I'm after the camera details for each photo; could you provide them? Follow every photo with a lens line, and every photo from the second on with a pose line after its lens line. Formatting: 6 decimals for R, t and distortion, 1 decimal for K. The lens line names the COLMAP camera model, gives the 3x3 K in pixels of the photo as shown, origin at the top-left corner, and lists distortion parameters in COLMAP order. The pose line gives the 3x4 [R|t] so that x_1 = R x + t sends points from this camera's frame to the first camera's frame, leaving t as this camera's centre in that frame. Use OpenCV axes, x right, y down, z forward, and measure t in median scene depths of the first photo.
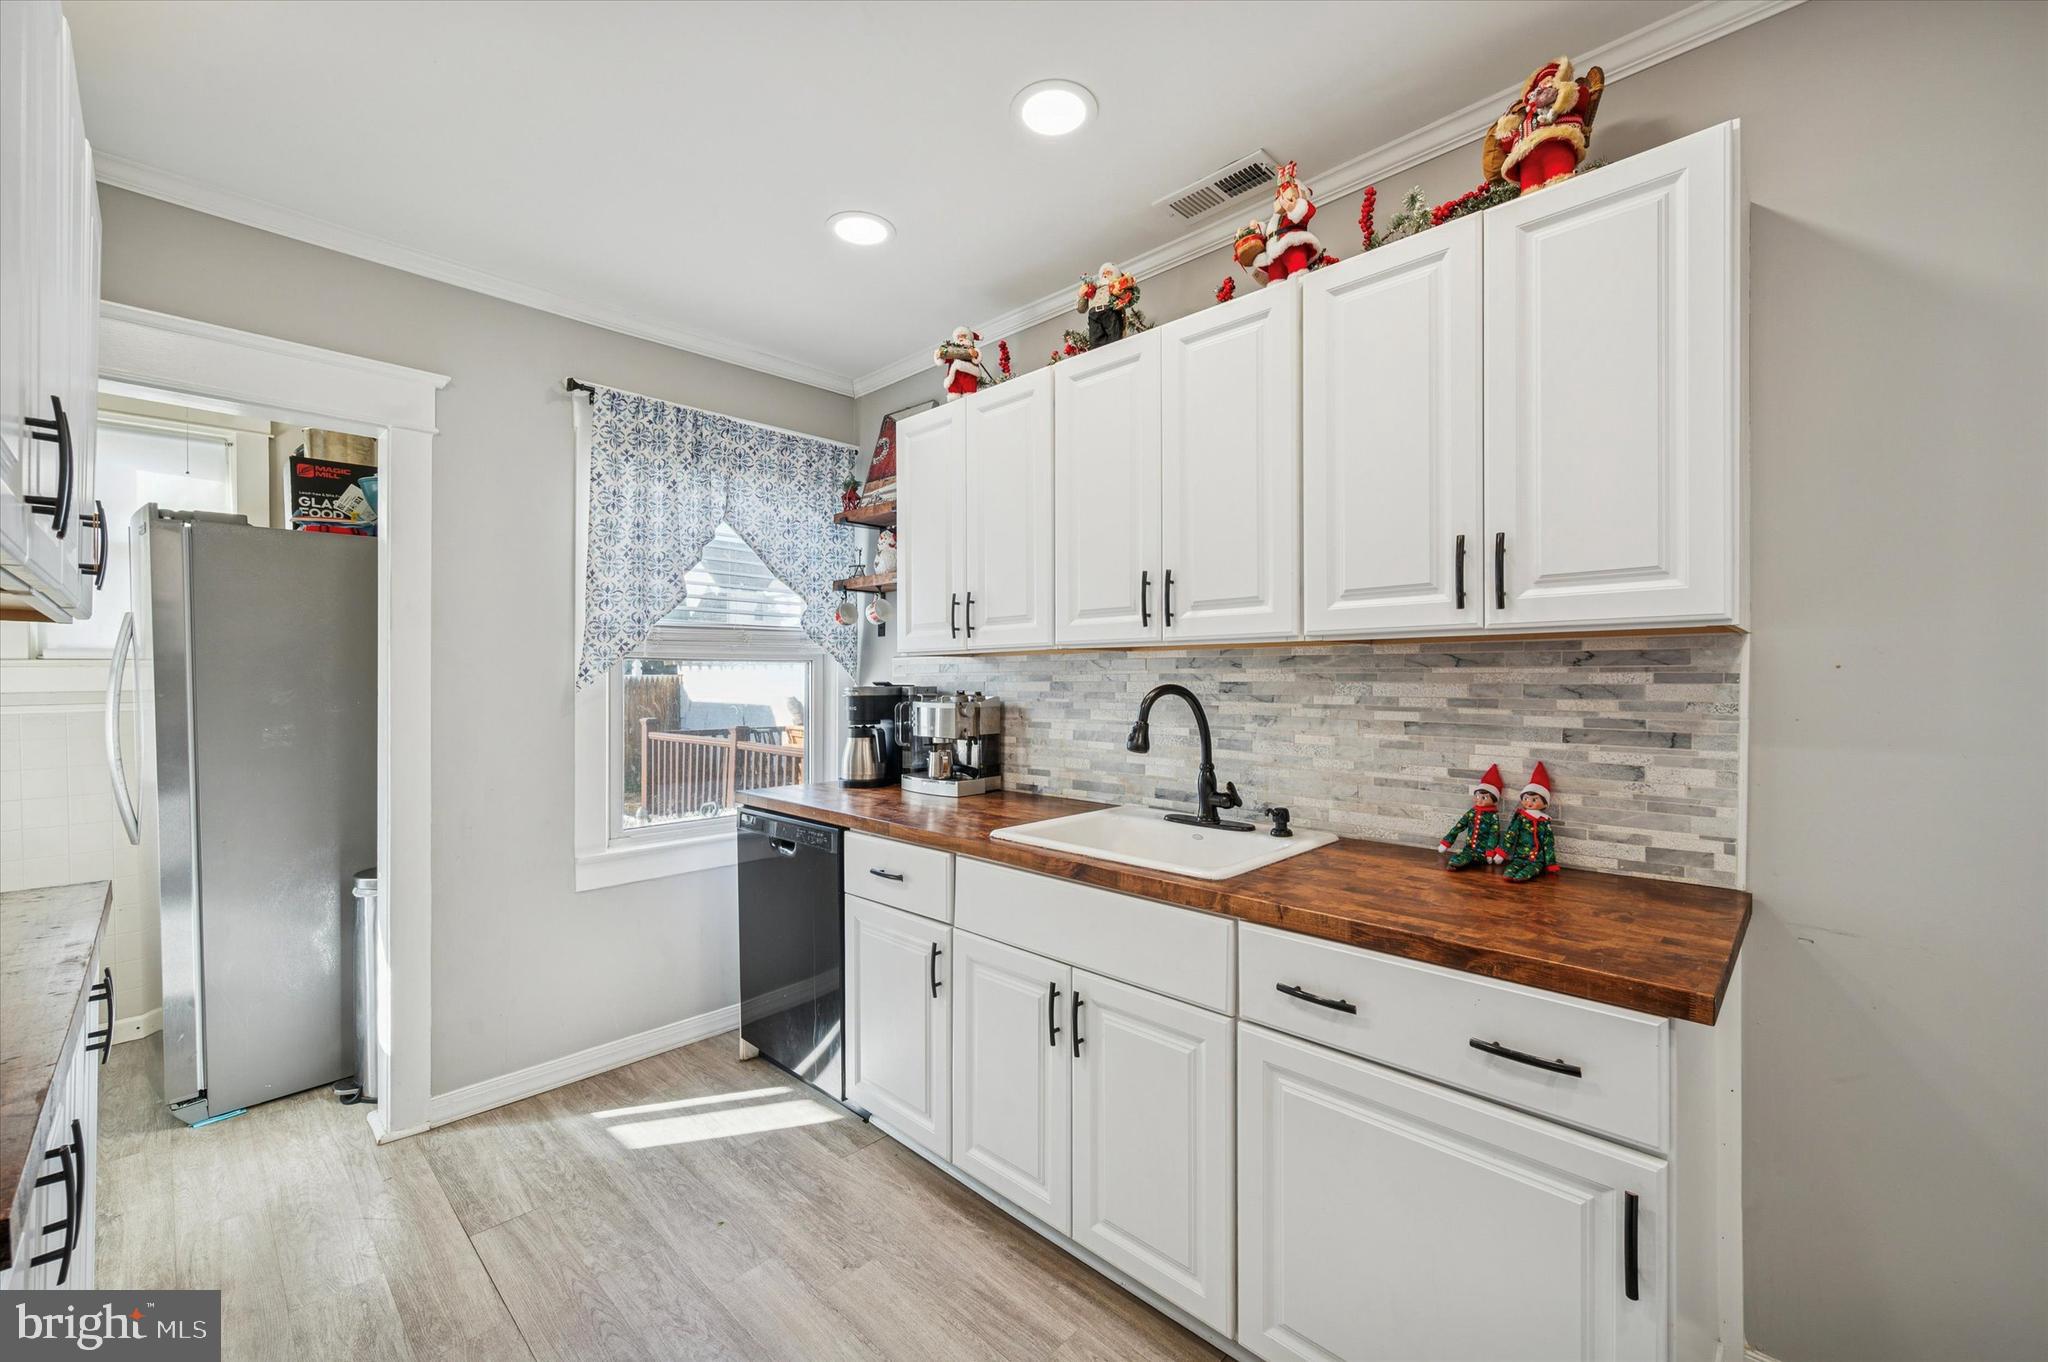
lens RADIAL K [[821.5, 0, 1020.8], [0, 821.5, 677.9], [0, 0, 1]] dist [-0.001476, 0.000099]
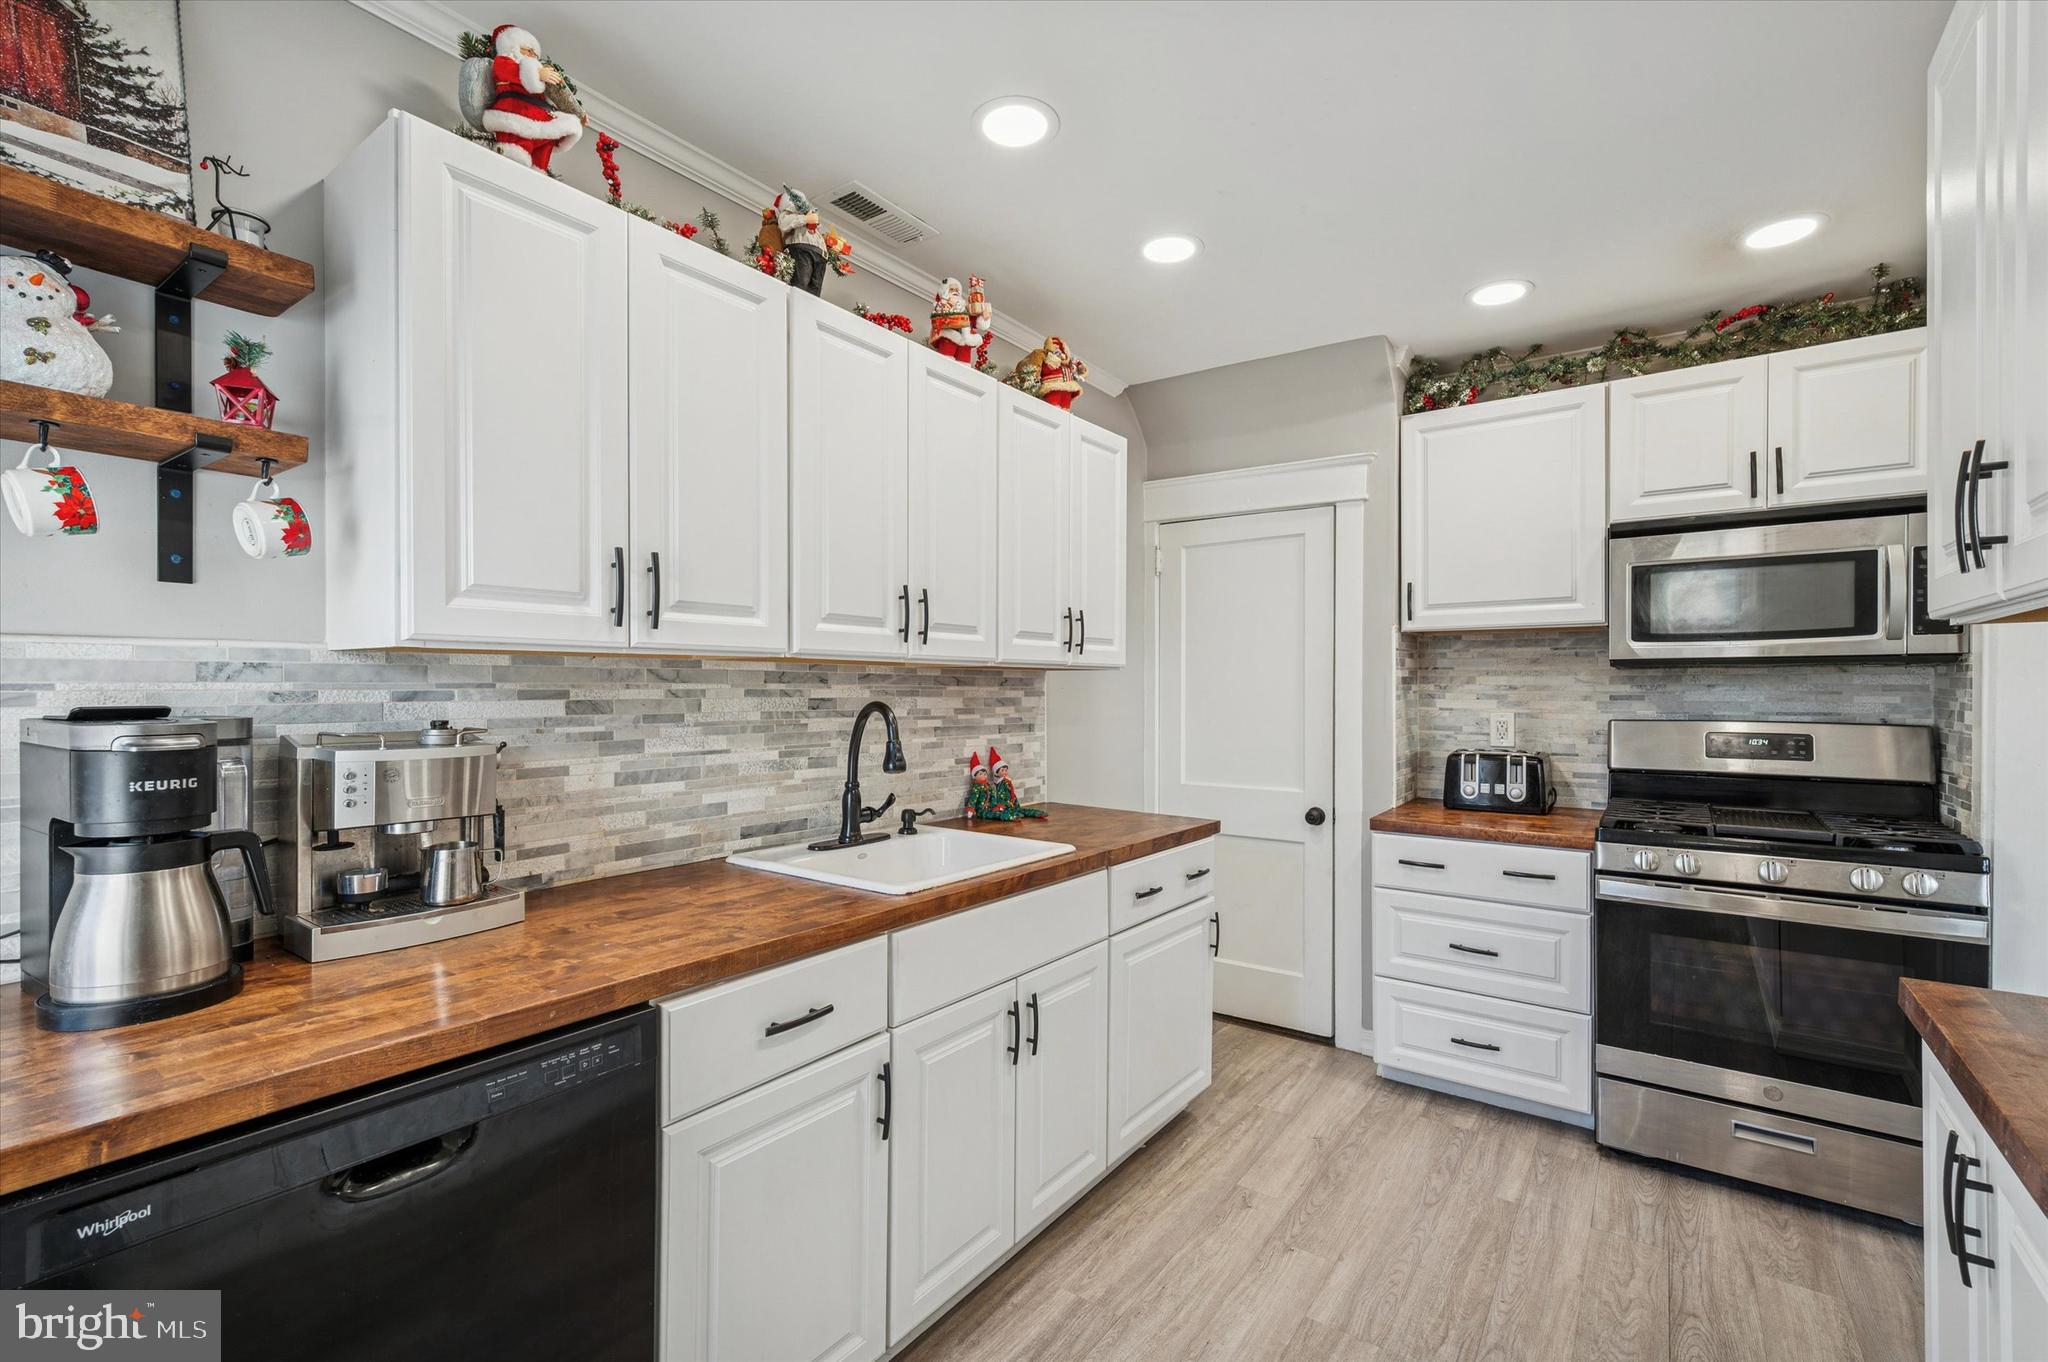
lens RADIAL K [[886.7, 0, 1019.8], [0, 886.7, 690.9], [0, 0, 1]] dist [0.002061, 0.000298]
pose [[-0.135400, -0.002676, 0.990787, -0.872089], [-0.005097, 0.999985, 0.002004, -0.007611], [-0.990778, -0.004779, -0.135412, 0.967858]]
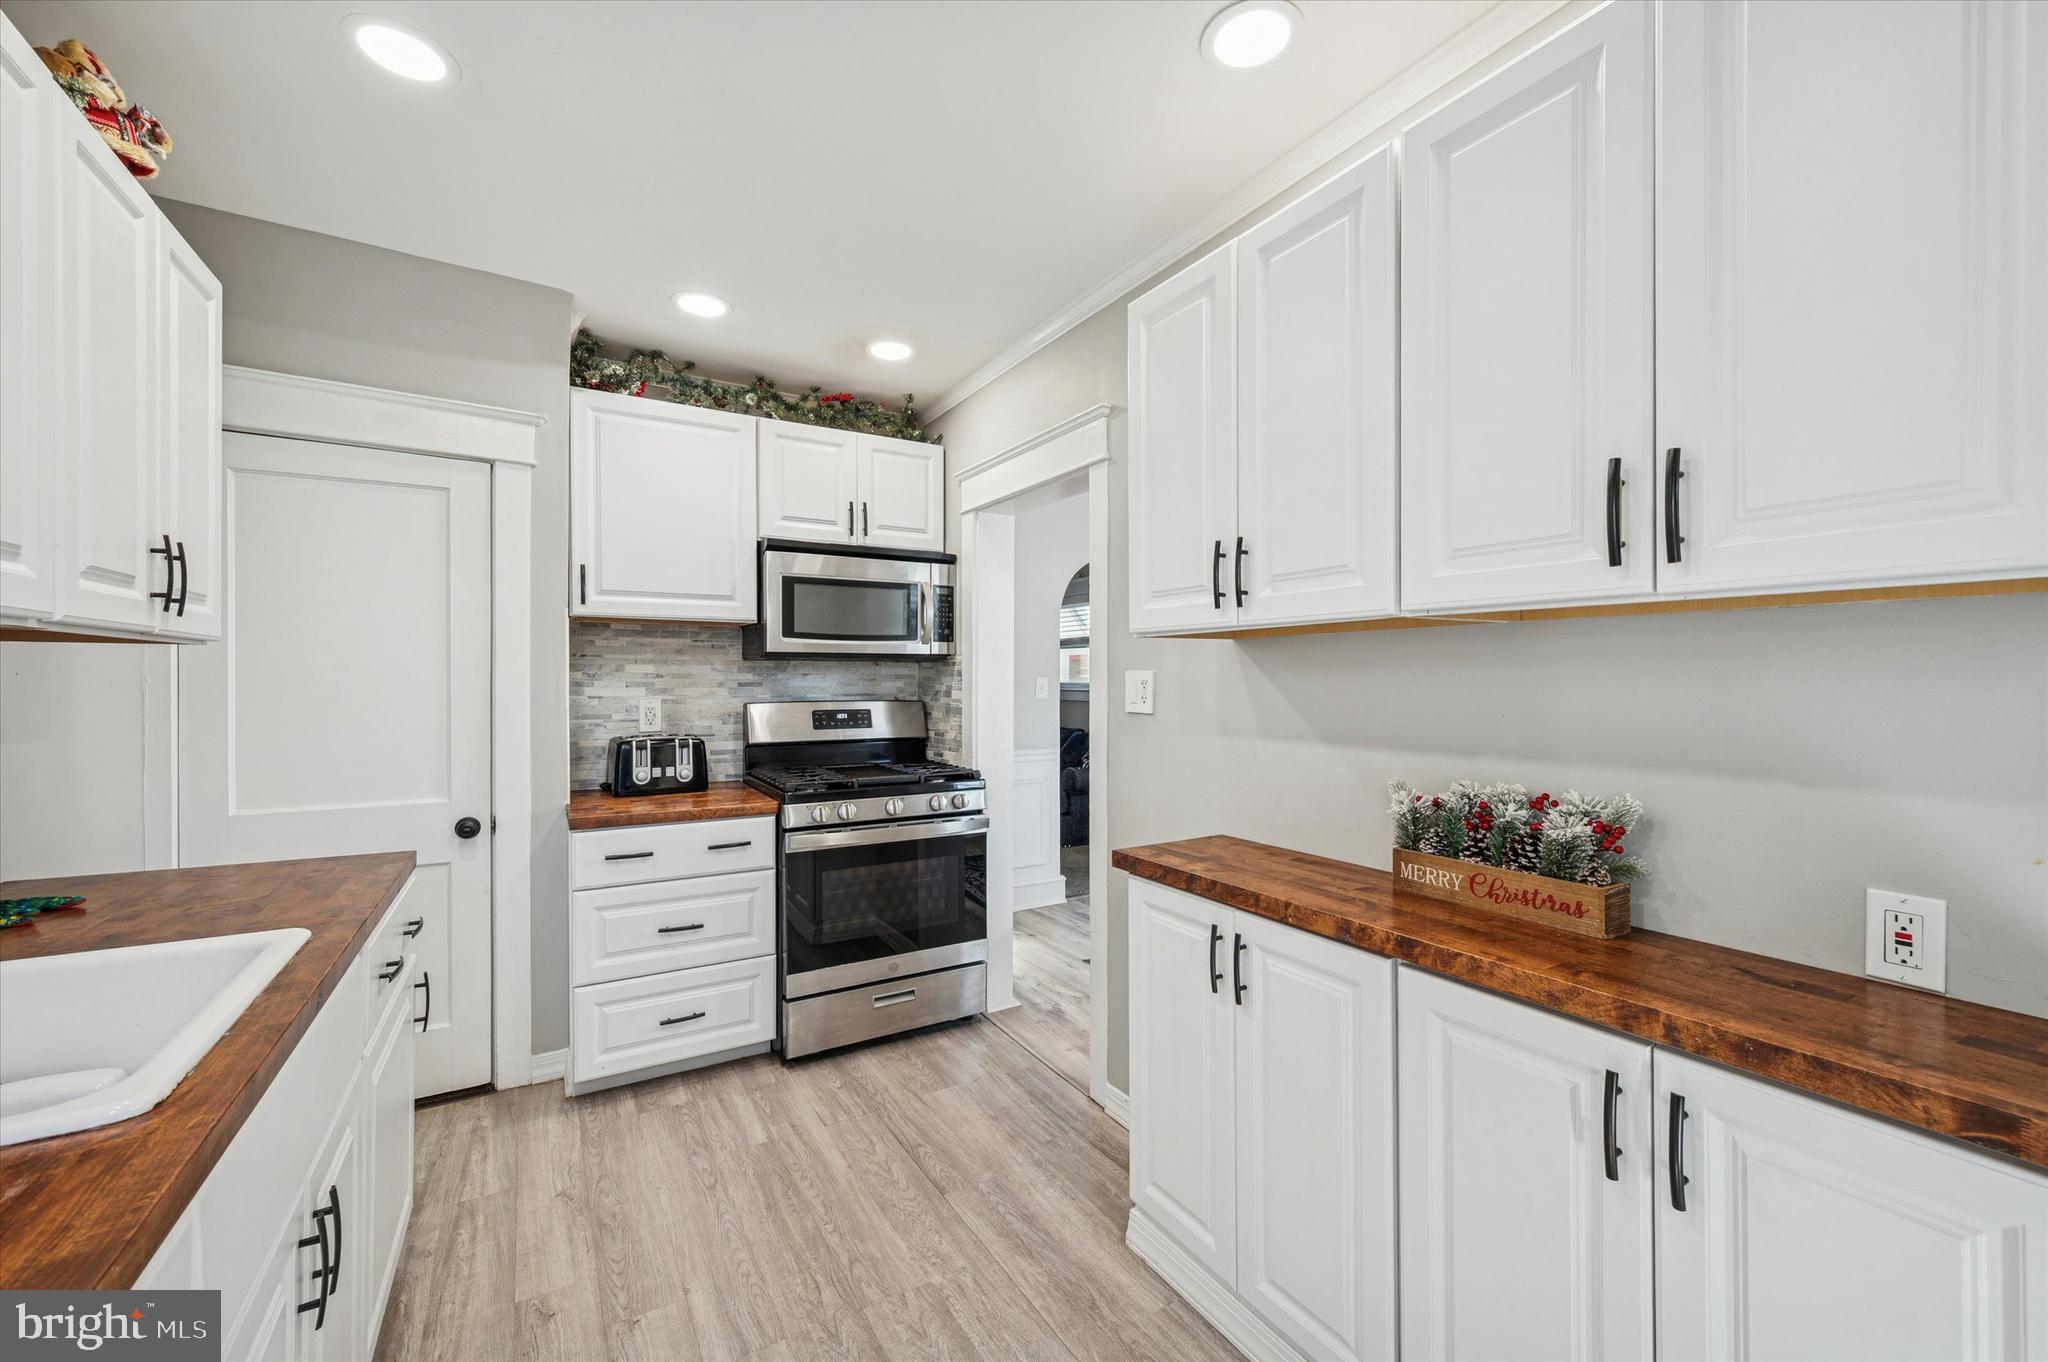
lens RADIAL K [[821.5, 0, 1024.5], [0, 821.5, 681.0], [0, 0, 1]] dist [-0.001476, 0.000099]
pose [[-0.965642, 0.000172, 0.259876, -0.416928], [-0.000460, 0.999997, -0.002370, 0.000273], [-0.259875, -0.002408, -0.965639, 1.254274]]
